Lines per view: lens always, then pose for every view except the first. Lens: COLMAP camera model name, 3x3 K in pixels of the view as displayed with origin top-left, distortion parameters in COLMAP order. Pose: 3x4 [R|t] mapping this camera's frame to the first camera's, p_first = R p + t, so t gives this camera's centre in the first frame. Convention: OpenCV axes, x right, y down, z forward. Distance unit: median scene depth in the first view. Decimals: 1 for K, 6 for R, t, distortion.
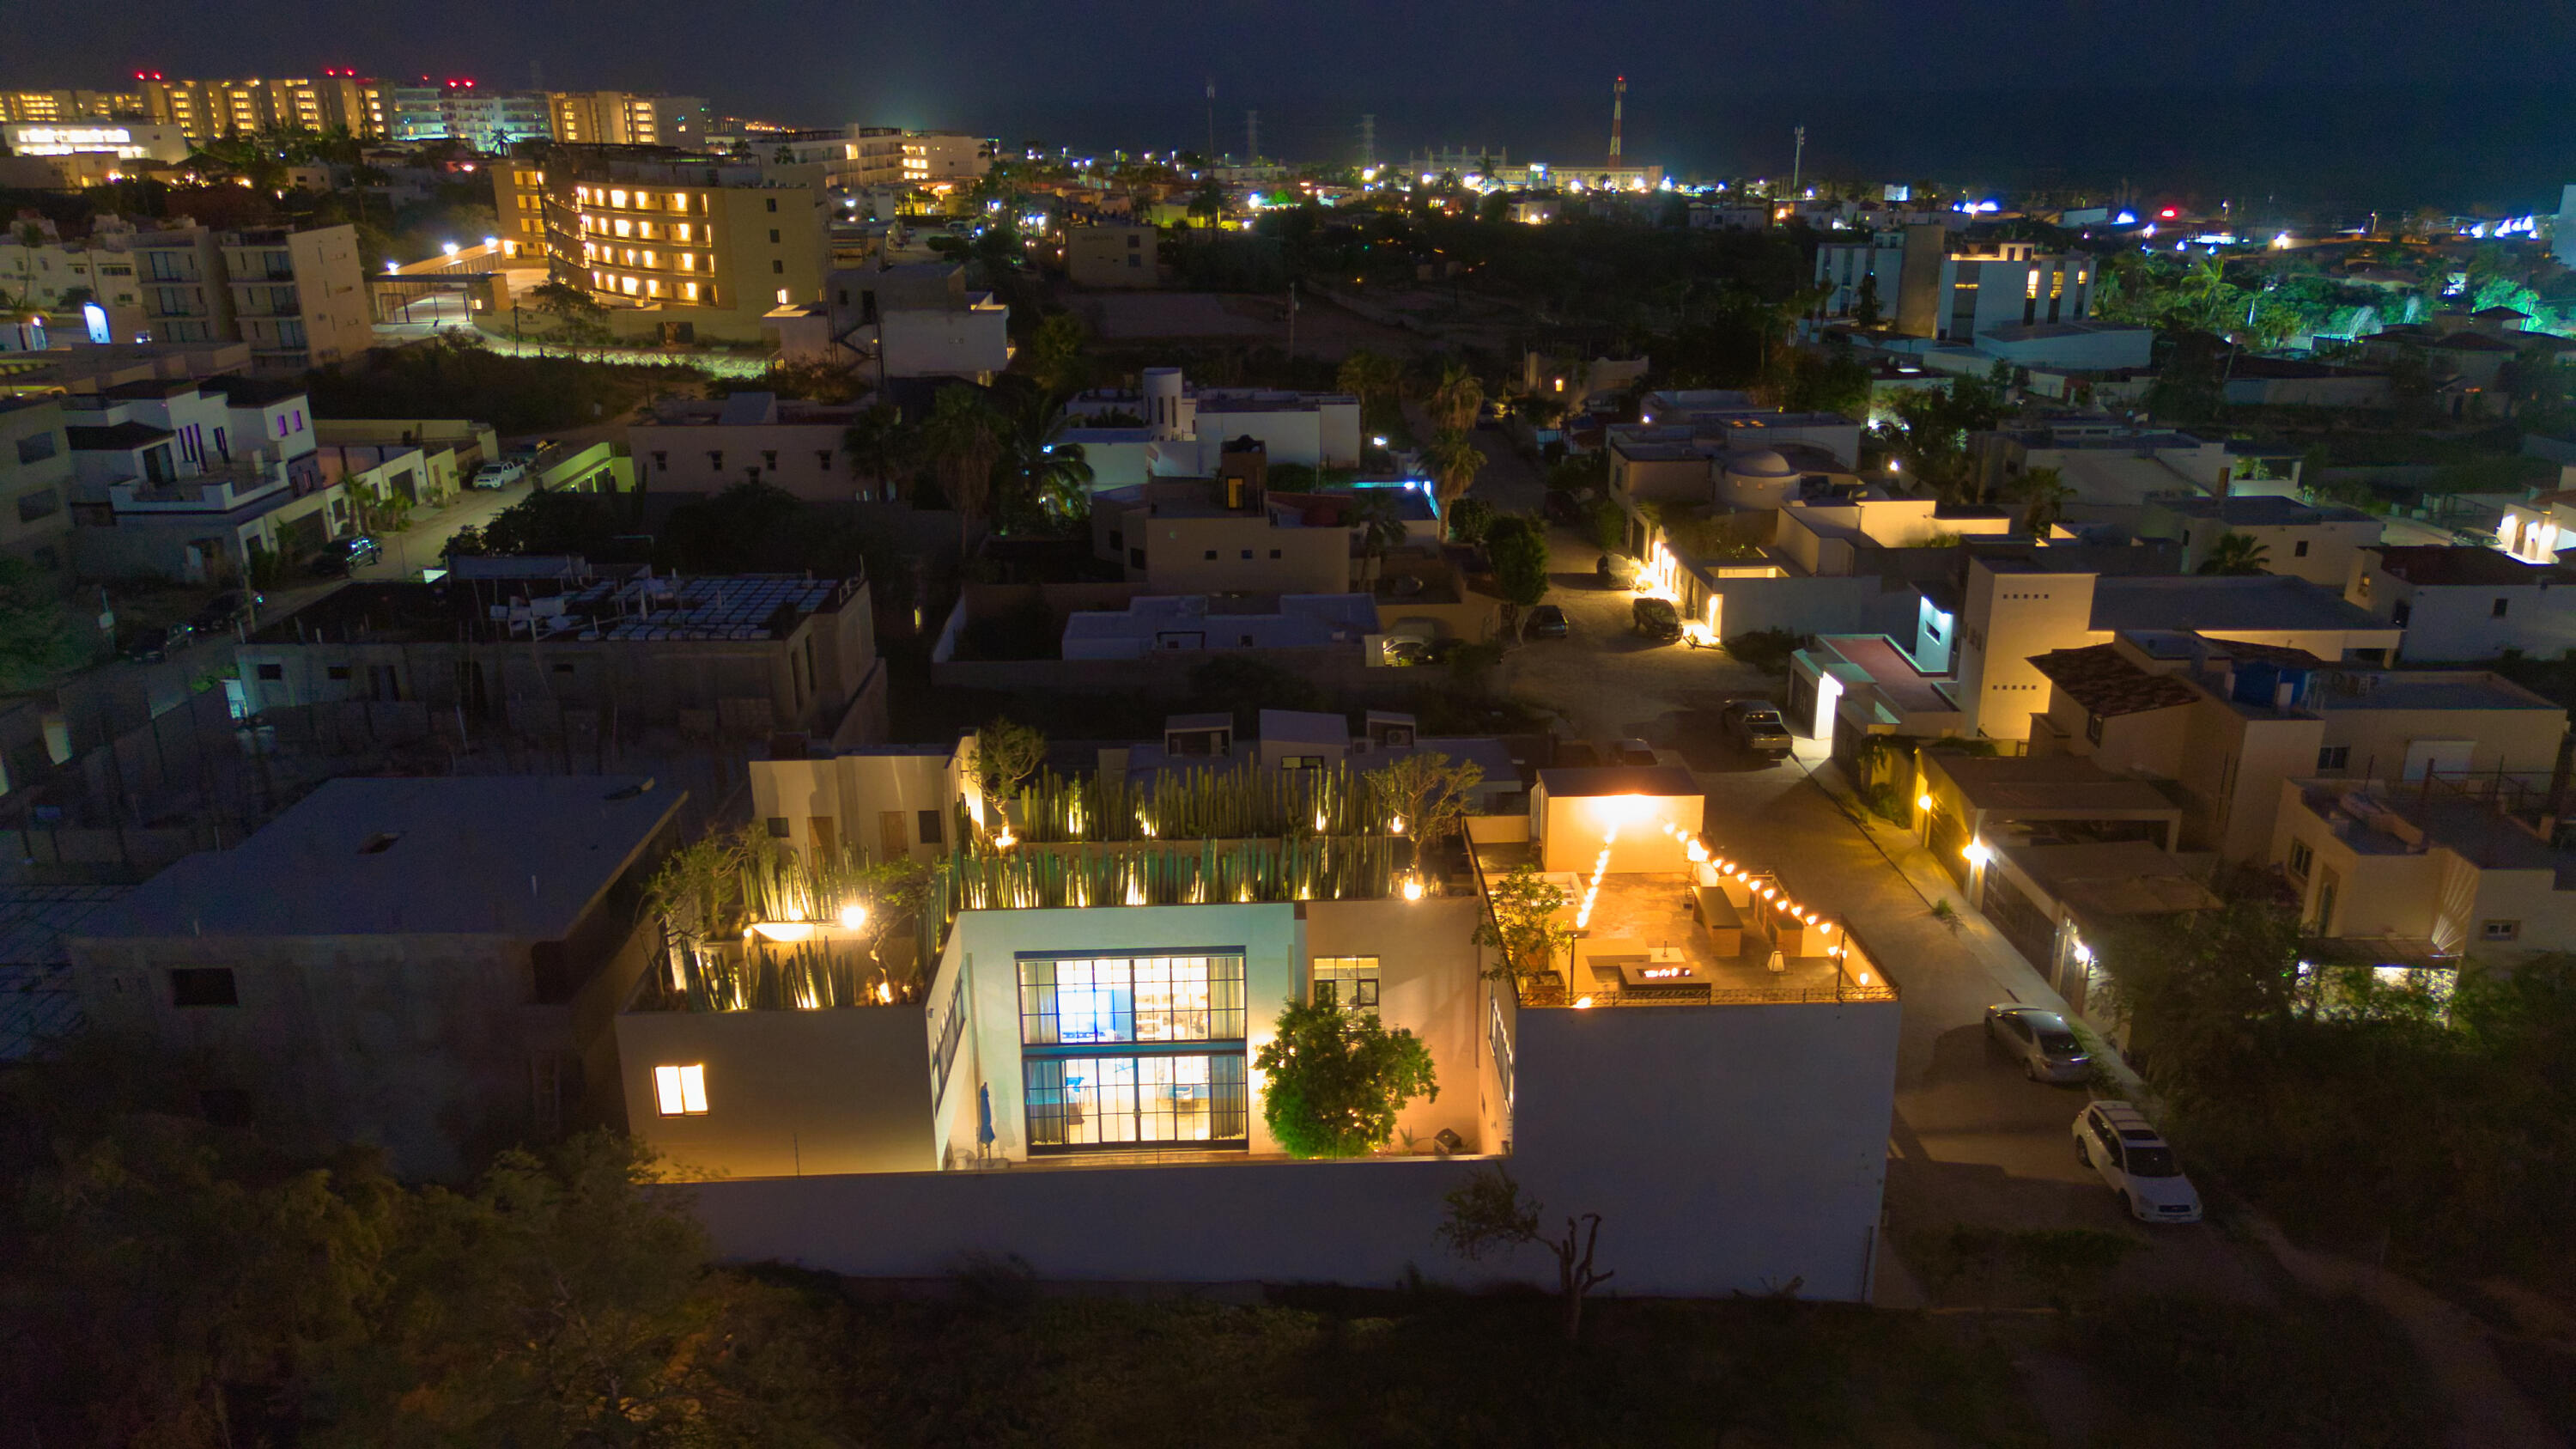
lens RADIAL K [[1818.8, 0, 1294.5], [0, 1818.8, 726.2], [0, 0, 1]] dist [0.059510, -0.064870]
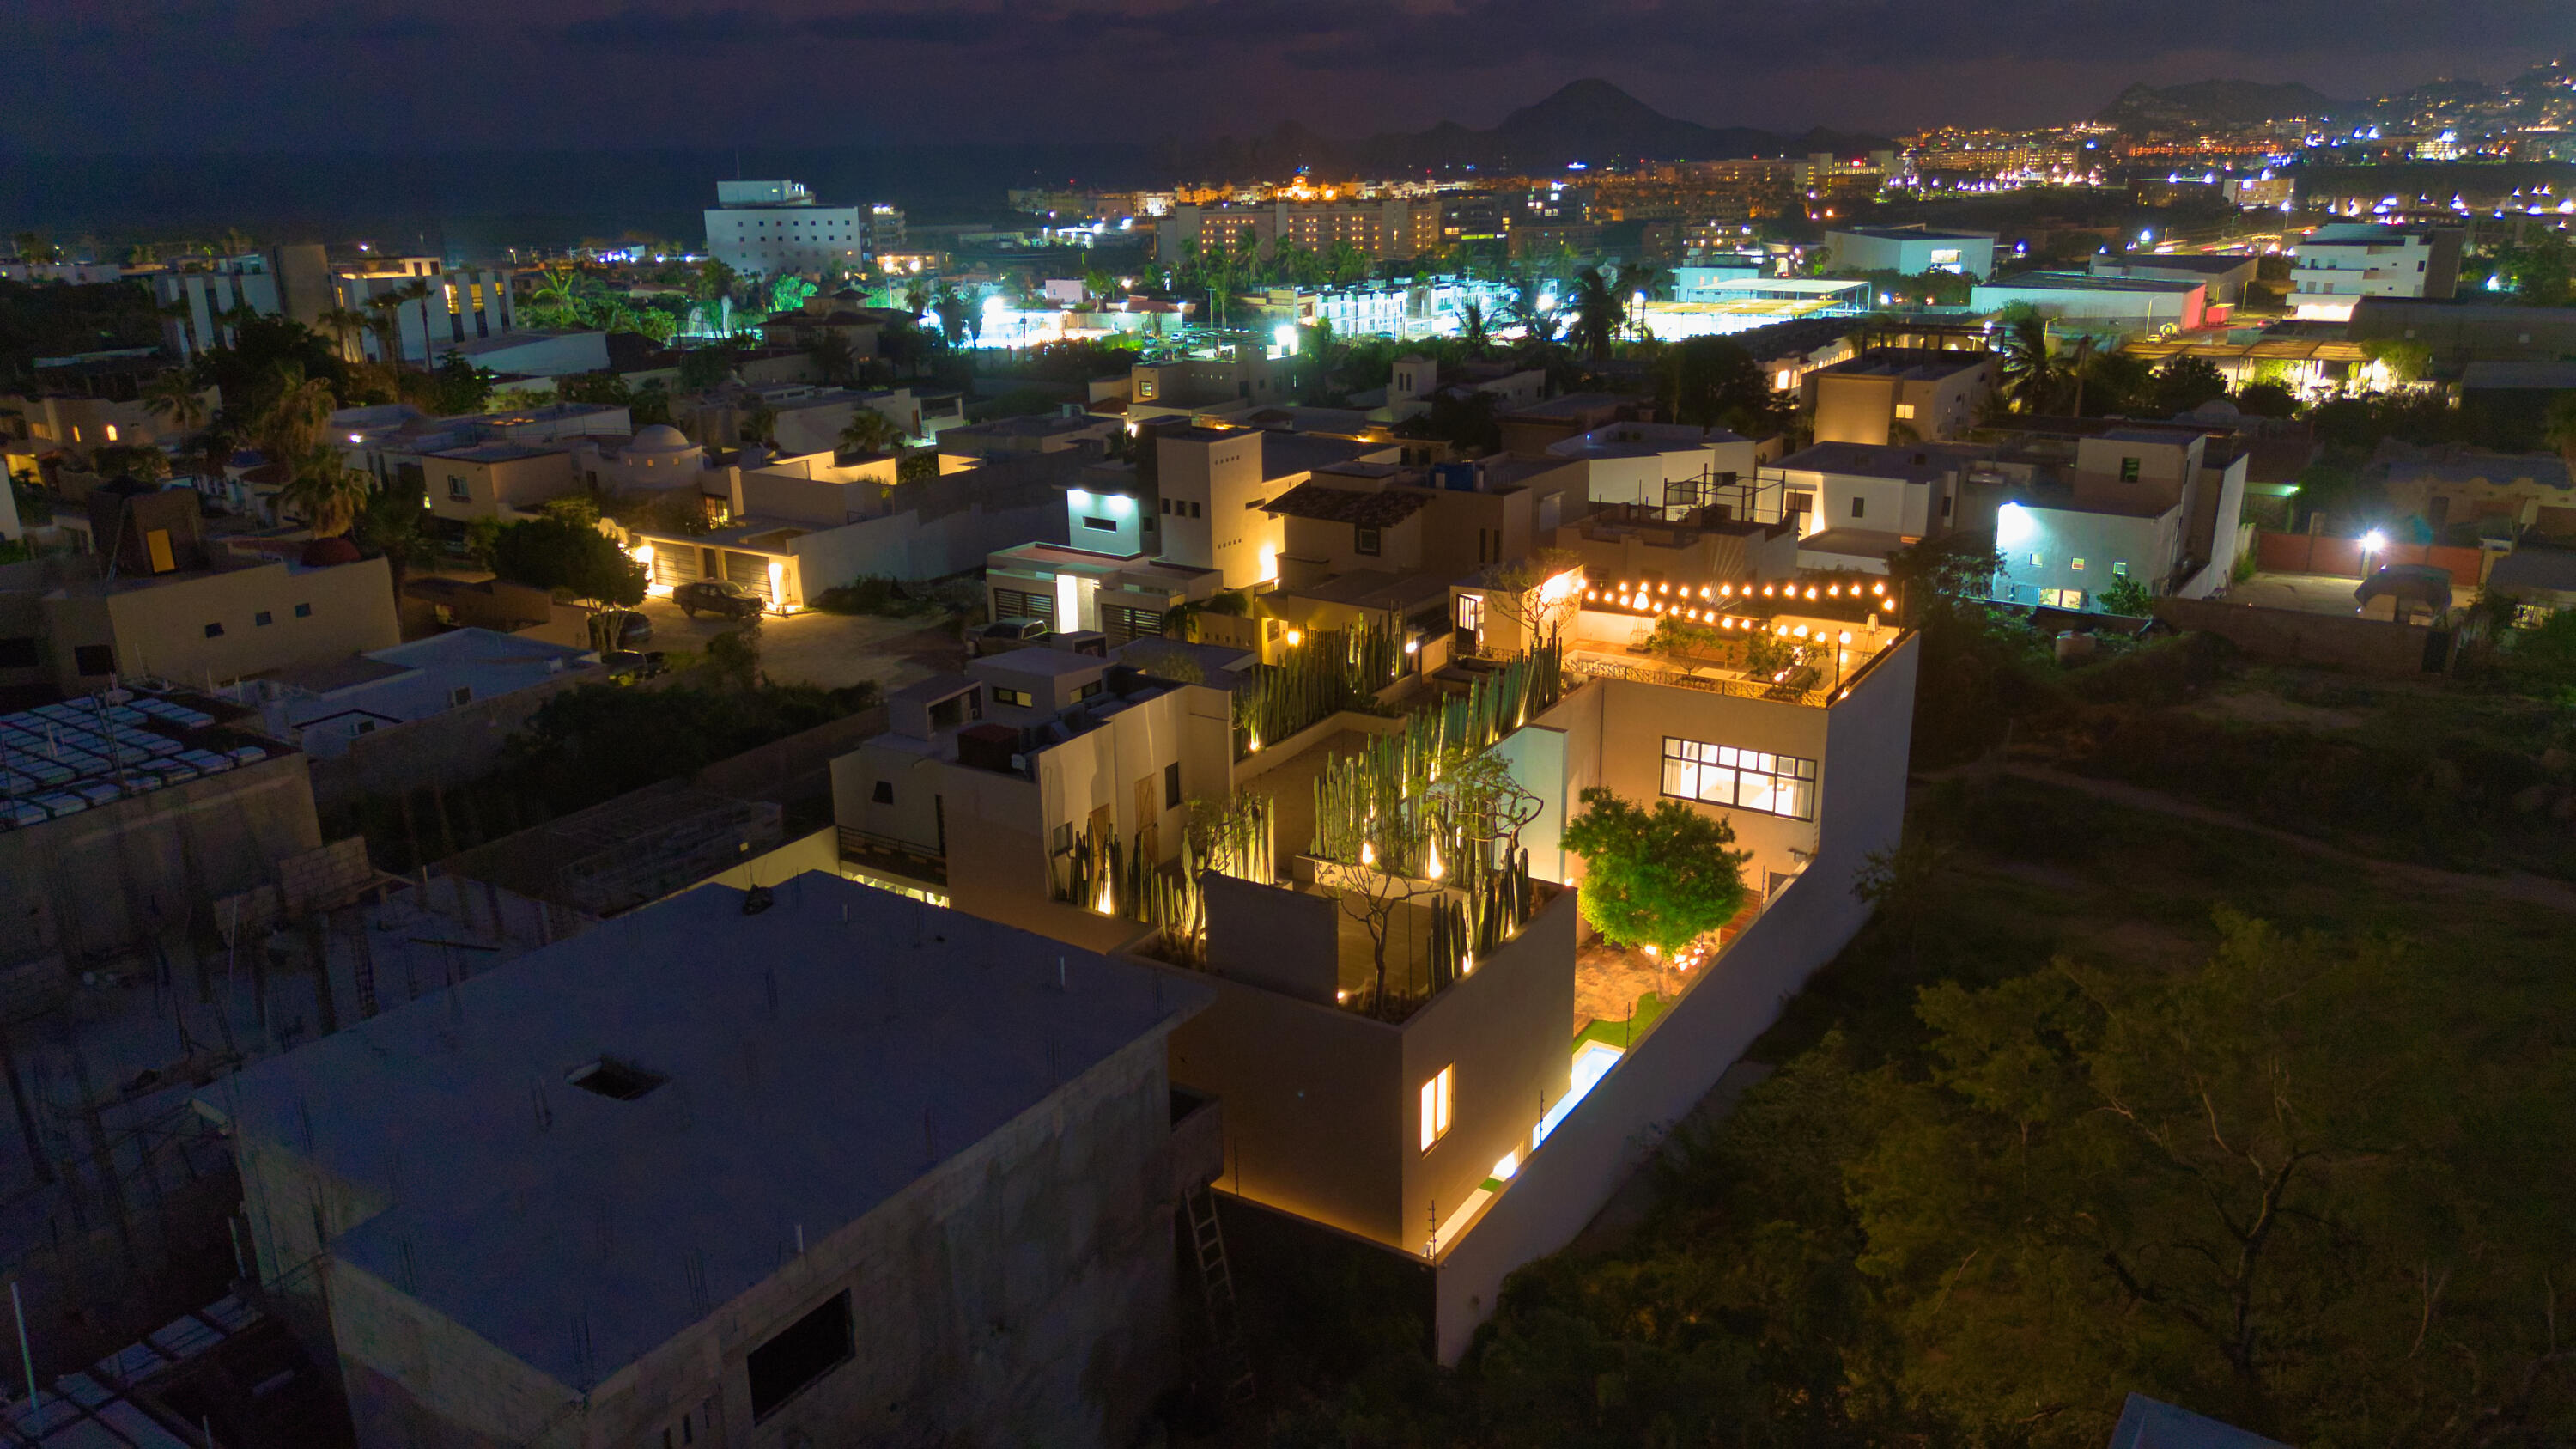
lens RADIAL K [[1823.4, 0, 1292.0], [0, 1823.4, 720.3], [0, 0, 1]] dist [0.077698, -0.087489]
pose [[0.557835, -0.252318, 0.790668, -0.453114], [0.281251, 0.953769, 0.105937, -0.022666], [-0.780844, 0.163281, 0.603010, 0.284219]]
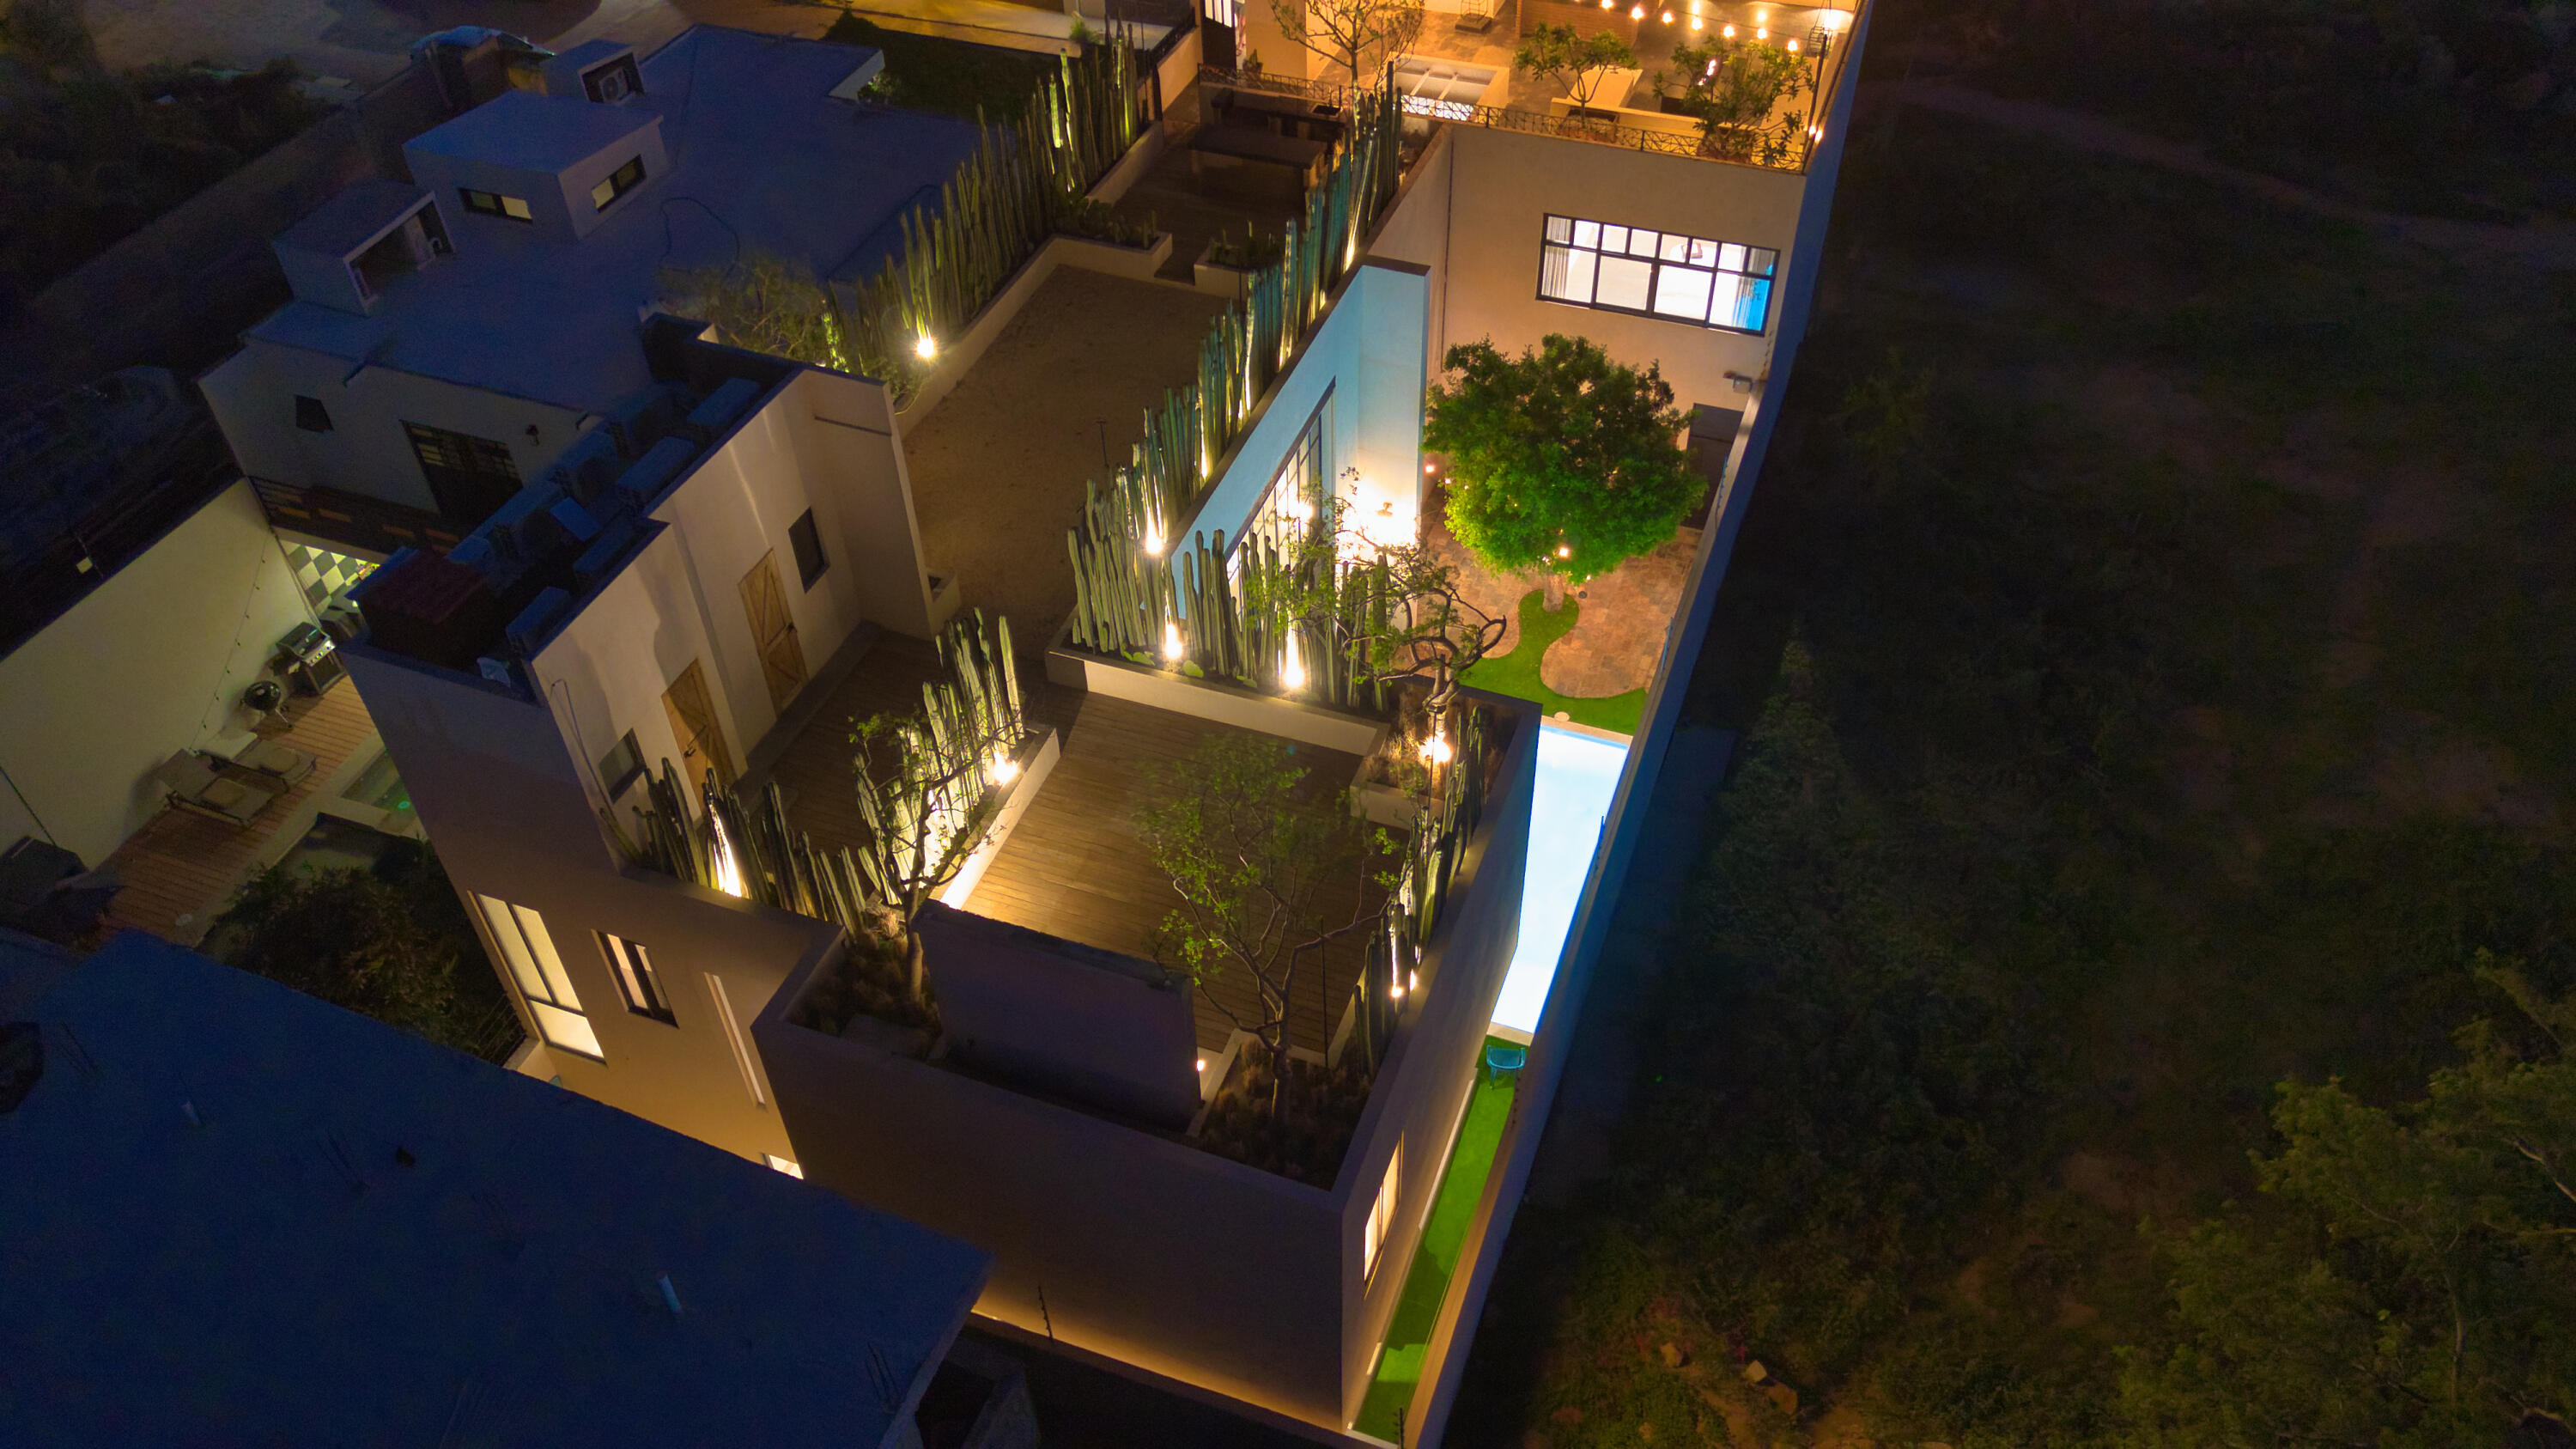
lens RADIAL K [[1823.4, 0, 1292.0], [0, 1823.4, 720.3], [0, 0, 1]] dist [0.077698, -0.087489]
pose [[0.376359, -0.636934, 0.672807, -0.278266], [0.317146, 0.770899, 0.552389, -0.068535], [-0.870501, 0.005481, 0.492135, 0.398331]]
